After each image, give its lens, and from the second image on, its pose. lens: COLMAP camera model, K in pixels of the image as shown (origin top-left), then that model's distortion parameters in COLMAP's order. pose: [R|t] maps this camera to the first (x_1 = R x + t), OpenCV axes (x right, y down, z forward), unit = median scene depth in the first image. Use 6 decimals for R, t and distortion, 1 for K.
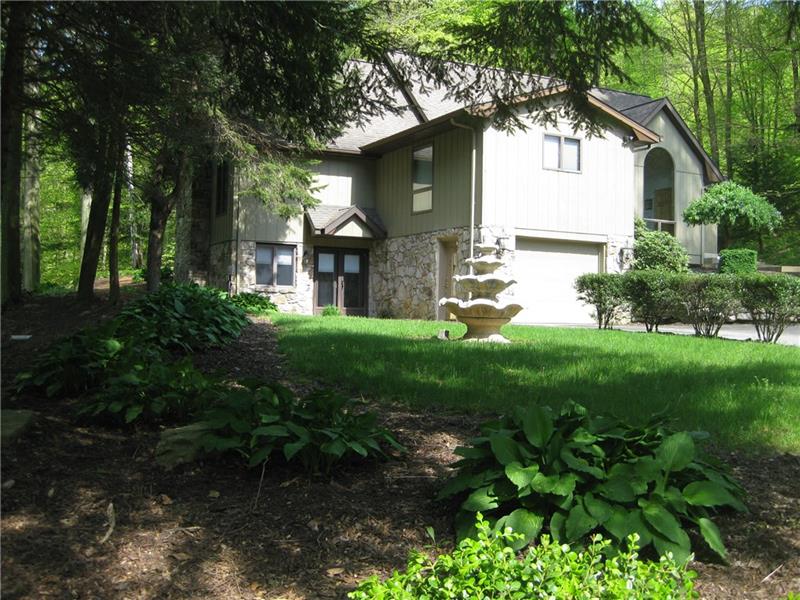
lens RADIAL K [[868.0, 0, 400.0], [0, 868.0, 300.0], [0, 0, 1]] dist [-0.108471, -0.004670]
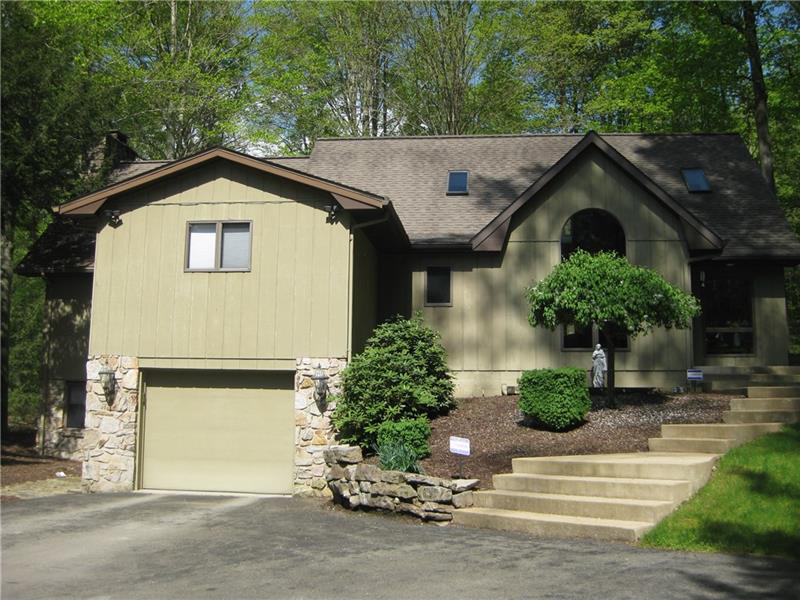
lens RADIAL K [[868.0, 0, 400.0], [0, 868.0, 300.0], [0, 0, 1]] dist [-0.108471, -0.004670]
pose [[0.839735, -0.081908, -0.536783, 0.603264], [0.012053, 0.991126, -0.132382, -0.028488], [0.542863, 0.104696, 0.833270, 0.440838]]
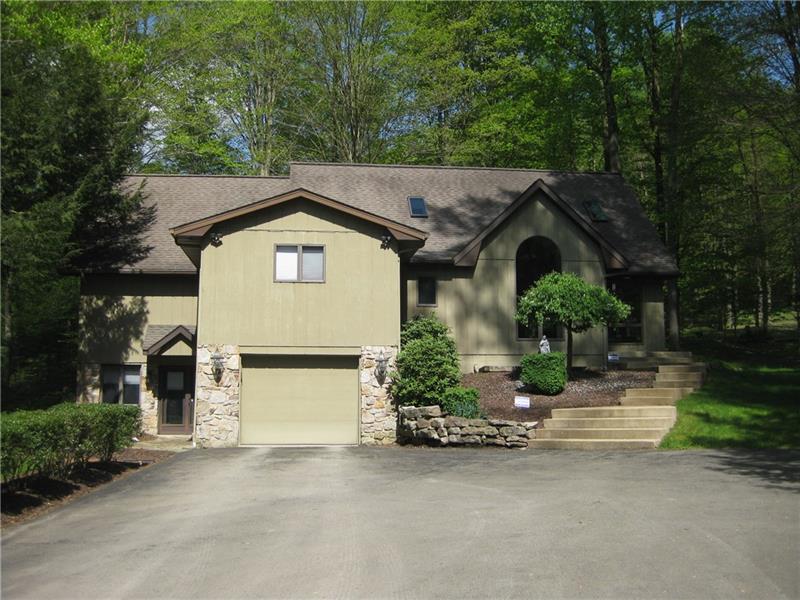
lens RADIAL K [[868.0, 0, 400.0], [0, 868.0, 300.0], [0, 0, 1]] dist [-0.108471, -0.004670]
pose [[0.938772, -0.061261, -0.339049, 0.537660], [0.025370, 0.993685, -0.109298, -0.020968], [0.343604, 0.094004, 0.934398, 0.137013]]
